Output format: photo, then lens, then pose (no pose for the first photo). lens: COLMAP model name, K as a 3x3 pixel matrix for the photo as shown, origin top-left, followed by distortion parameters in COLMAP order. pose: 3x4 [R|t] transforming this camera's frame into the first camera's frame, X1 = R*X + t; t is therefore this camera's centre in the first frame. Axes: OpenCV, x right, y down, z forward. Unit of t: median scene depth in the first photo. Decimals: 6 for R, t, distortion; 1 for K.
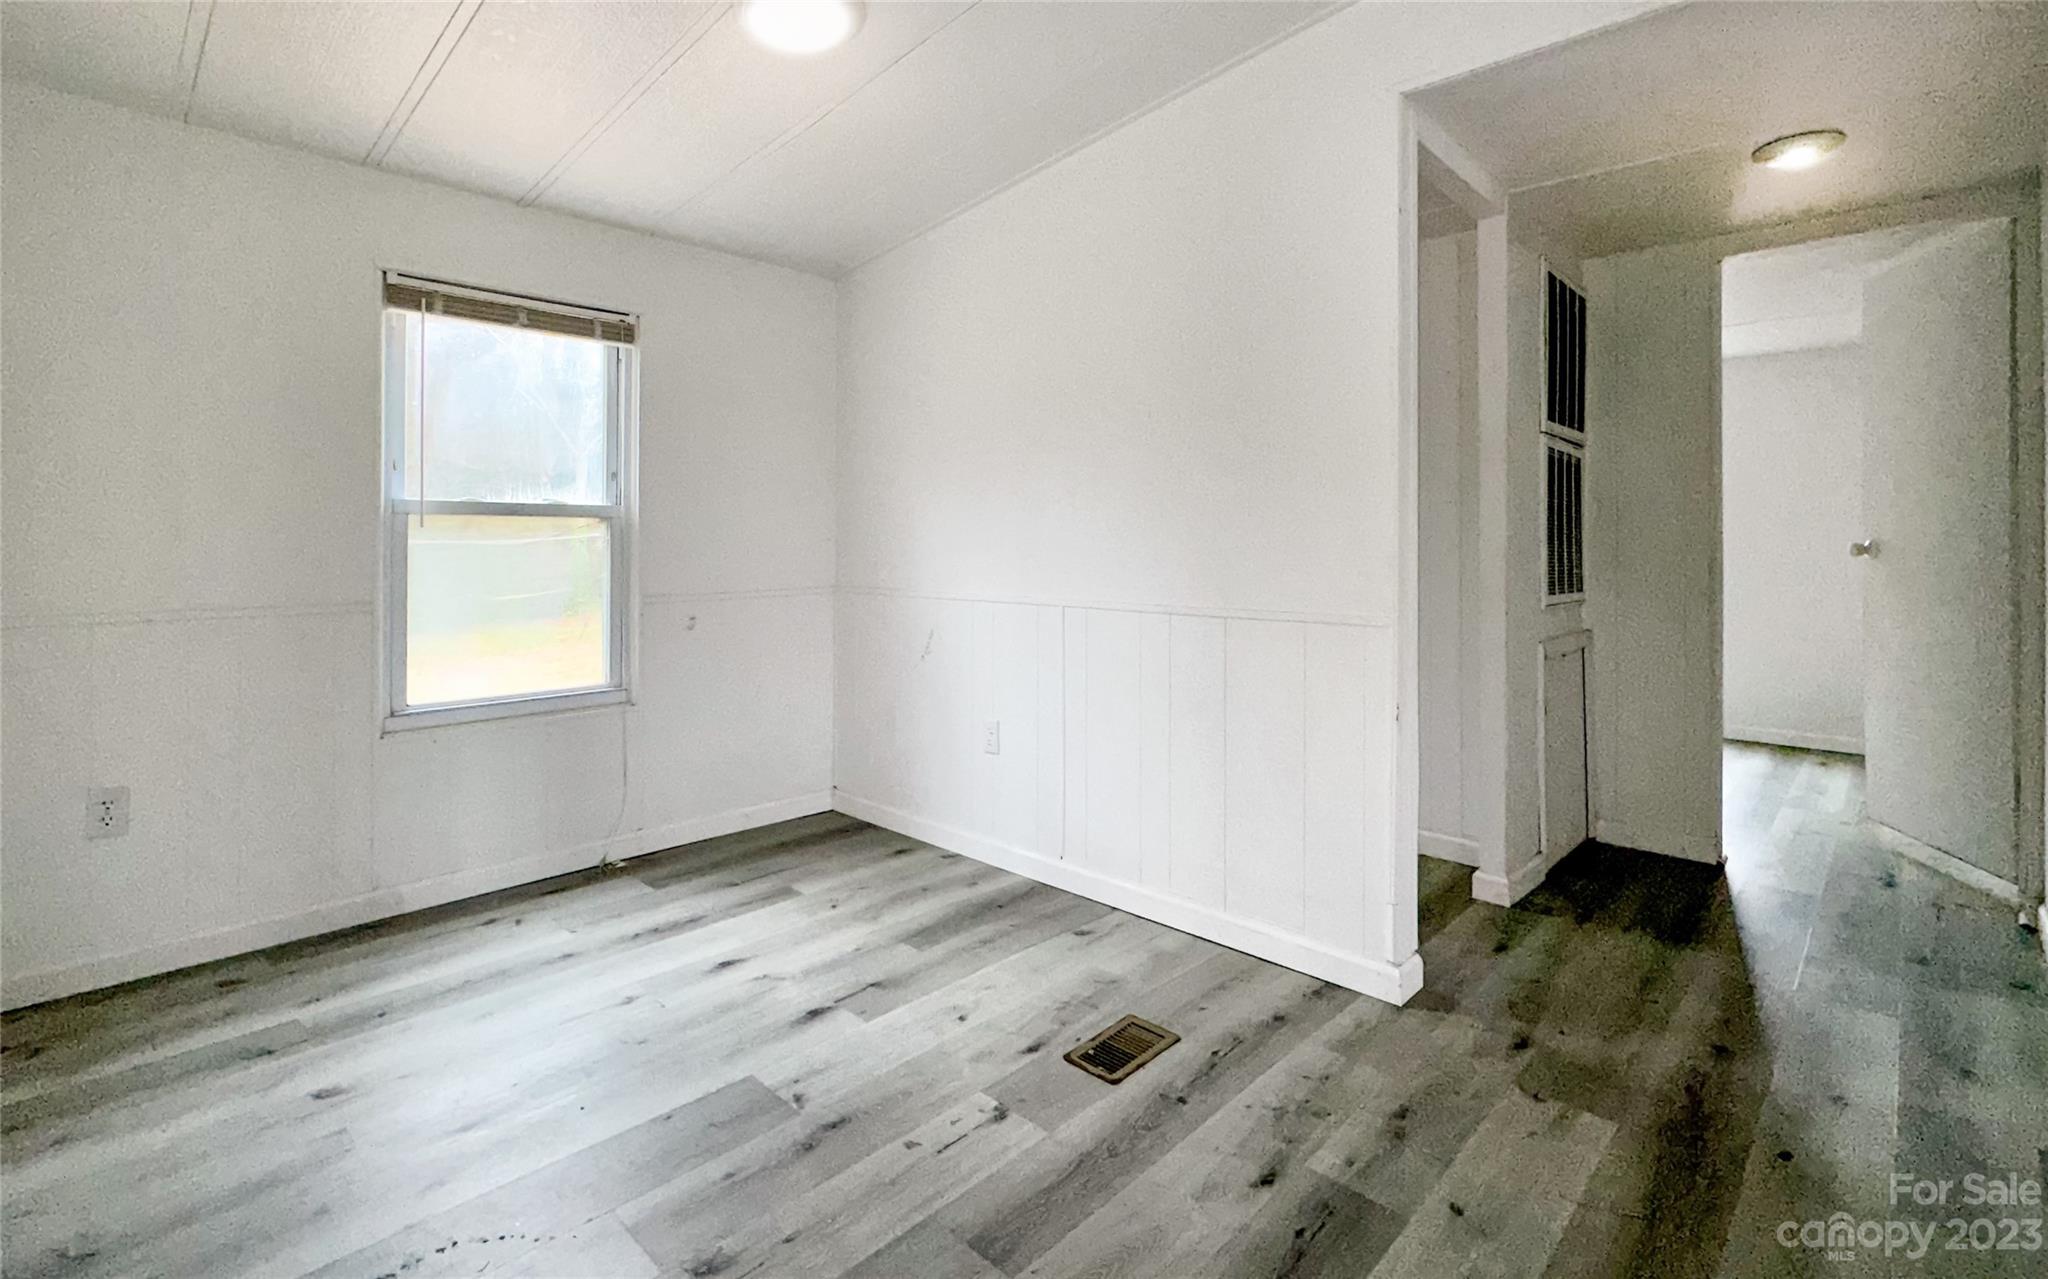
lens RADIAL K [[872.6, 0, 987.3], [0, 872.6, 537.7], [0, 0, 1]] dist [-0.002923, -0.000249]
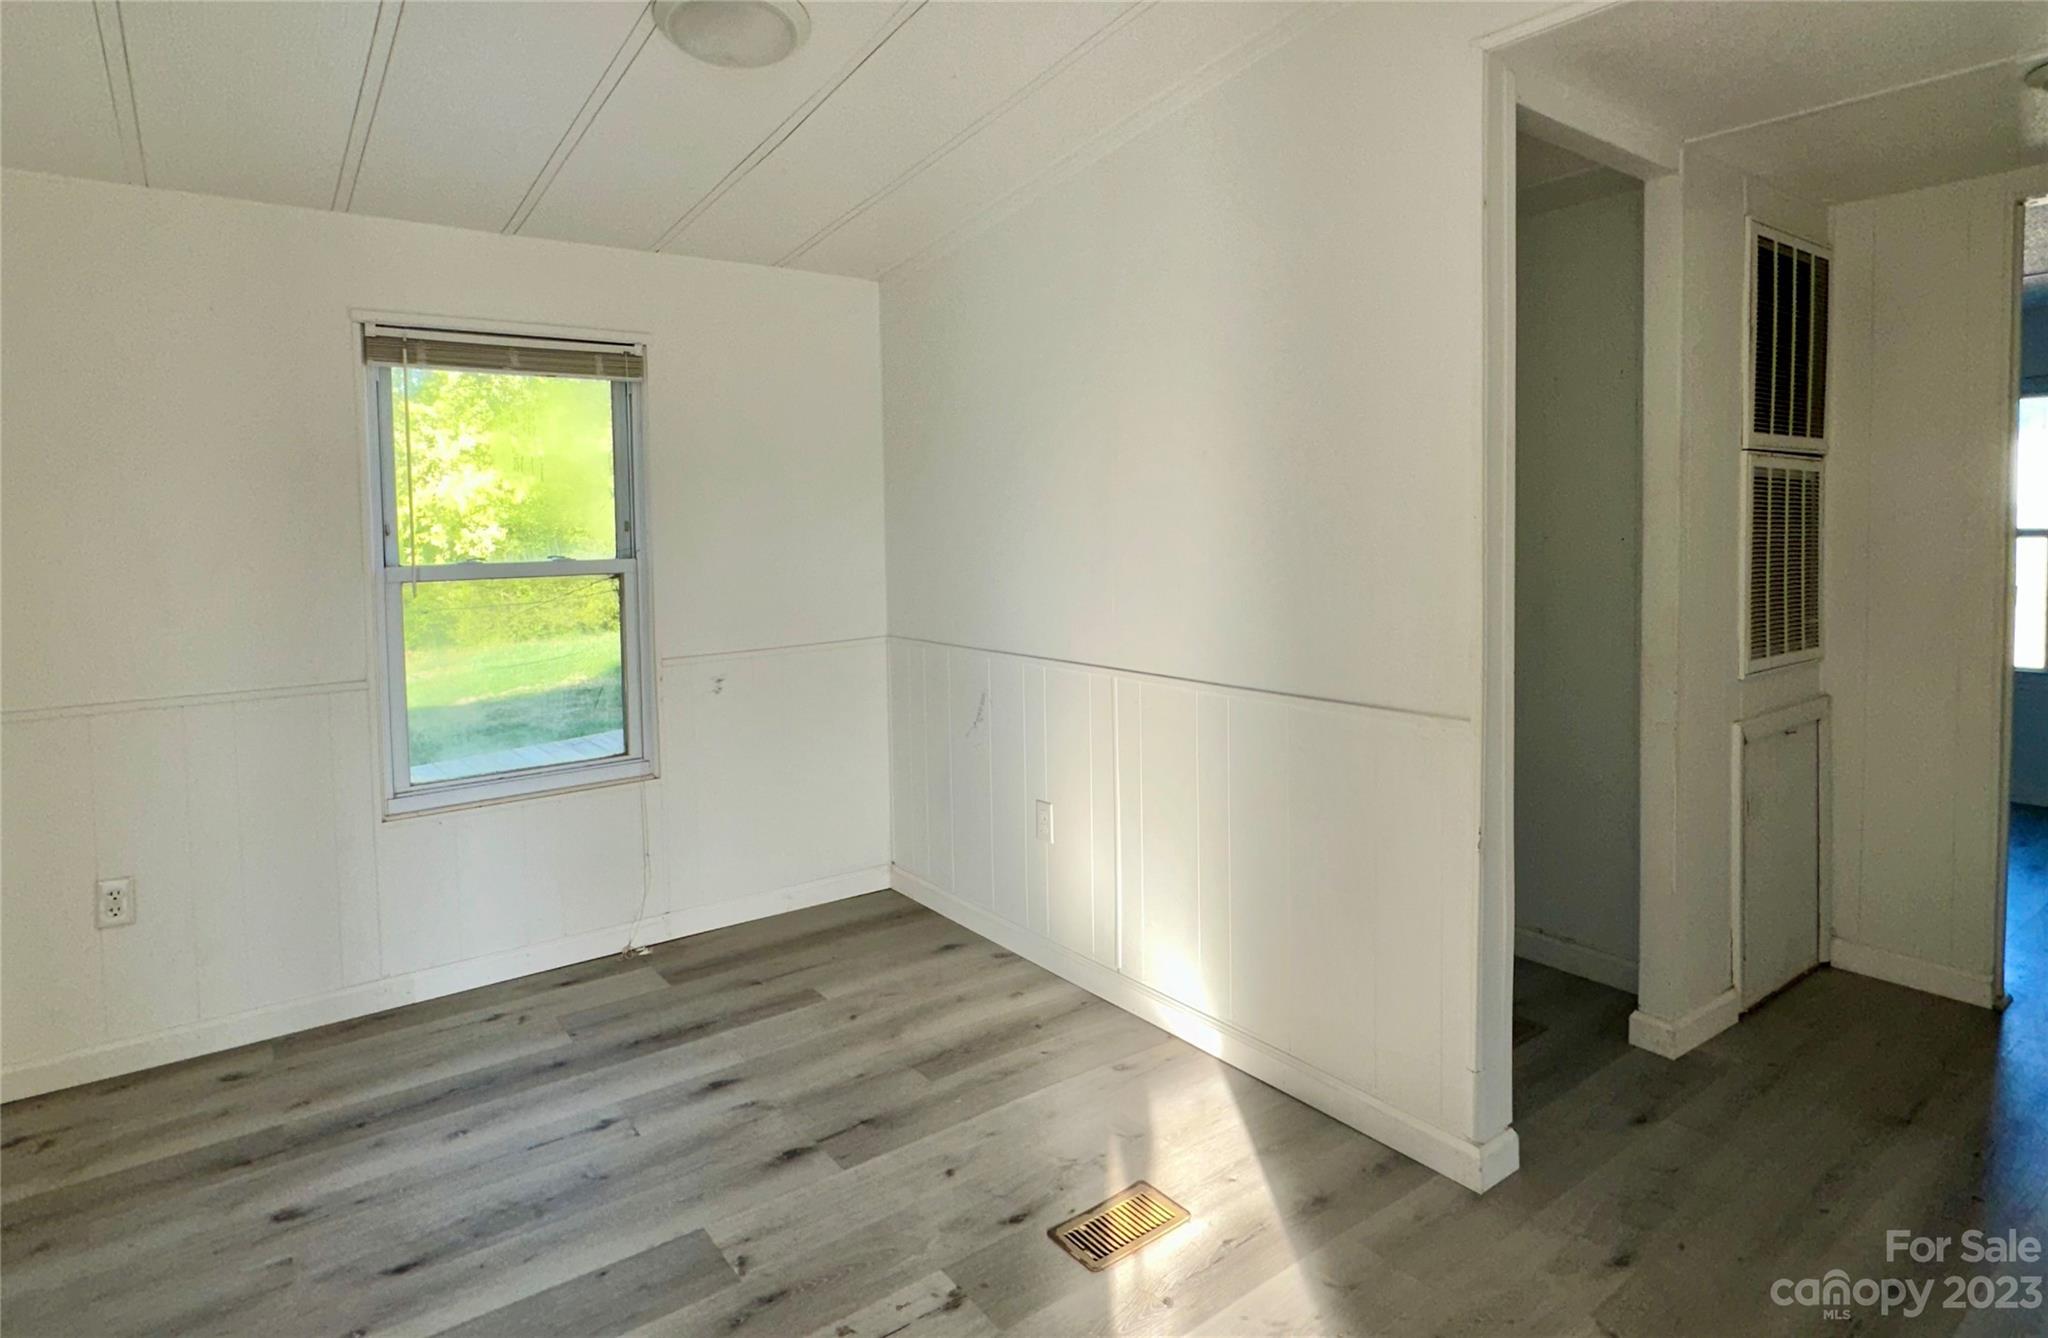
lens RADIAL K [[1022.1, 0, 1010.2], [0, 1022.1, 575.2], [0, 0, 1]] dist [-0.001488, 0.001130]
pose [[0.989333, -0.013810, -0.145017, 0.166723], [0.020627, 0.998746, 0.045610, -0.085829], [0.144206, -0.048115, 0.988377, 0.015163]]
